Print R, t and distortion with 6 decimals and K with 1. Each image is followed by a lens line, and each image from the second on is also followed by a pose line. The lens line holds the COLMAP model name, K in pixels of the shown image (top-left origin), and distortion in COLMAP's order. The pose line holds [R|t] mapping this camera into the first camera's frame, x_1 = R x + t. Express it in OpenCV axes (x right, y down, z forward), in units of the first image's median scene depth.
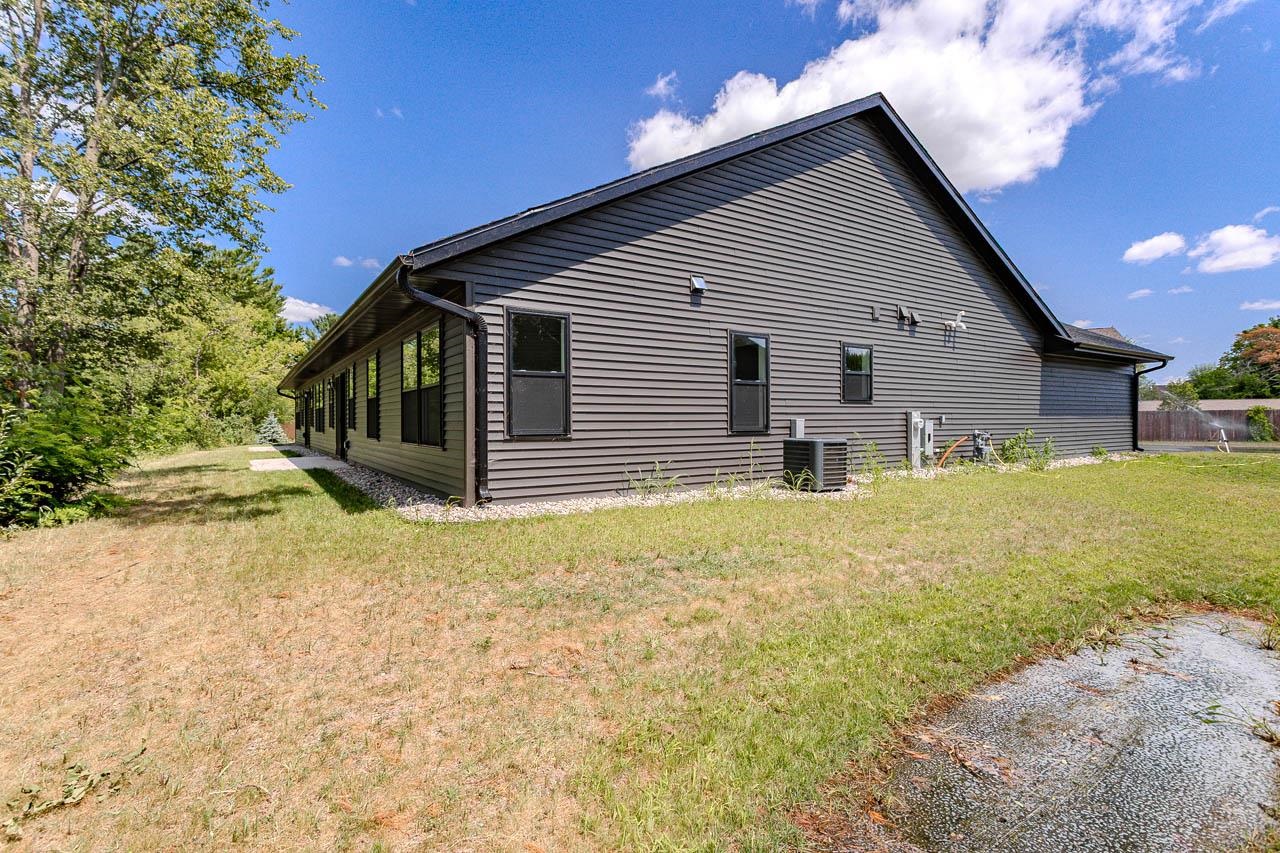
lens RADIAL K [[604.9, 0, 643.4], [0, 604.9, 423.9], [0, 0, 1]] dist [0.001215, 0.000957]
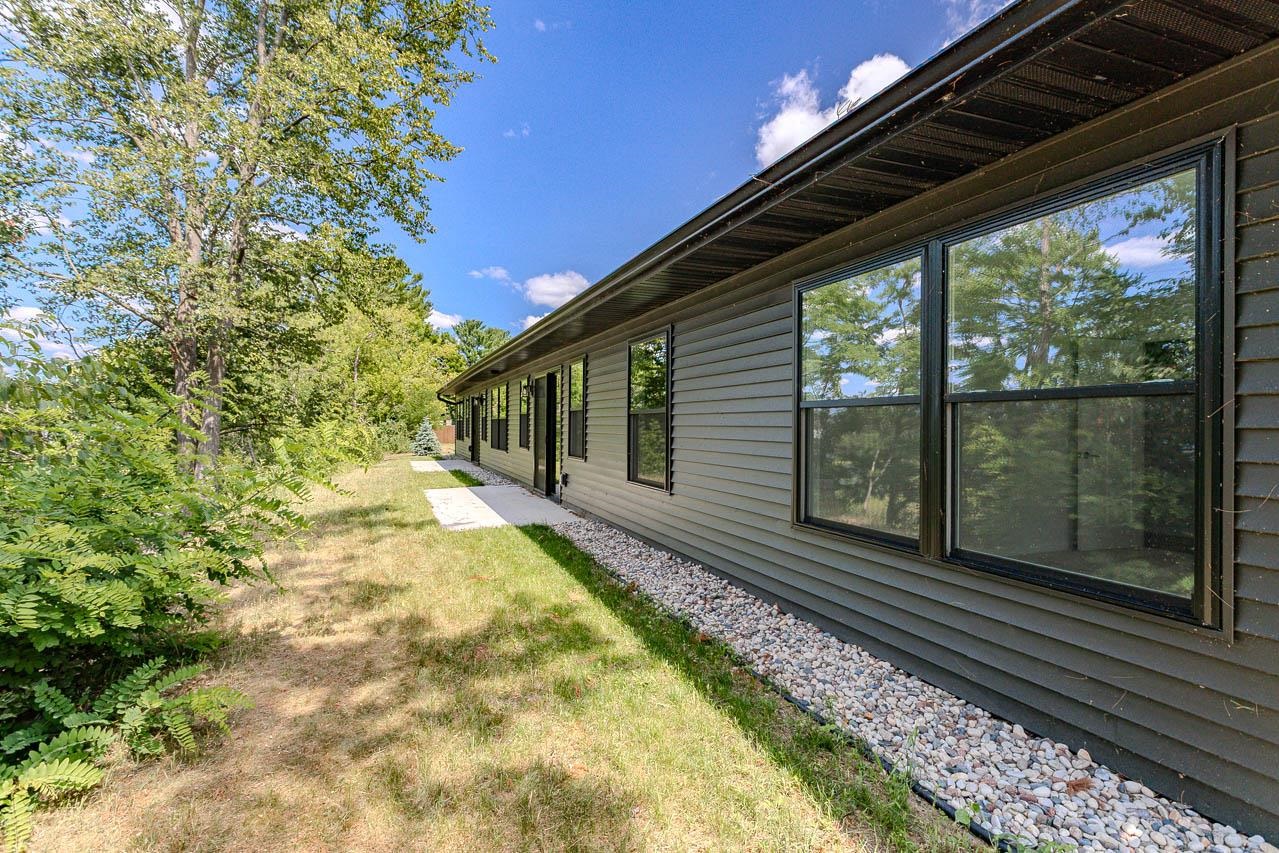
lens RADIAL K [[604.4, 0, 633.8], [0, 604.4, 422.9], [0, 0, 1]] dist [0.001215, 0.000957]
pose [[0.980124, 0.007999, -0.198226, -0.181497], [-0.009088, 0.999948, -0.004580, -0.016186], [0.198180, 0.006291, 0.980146, 0.234431]]
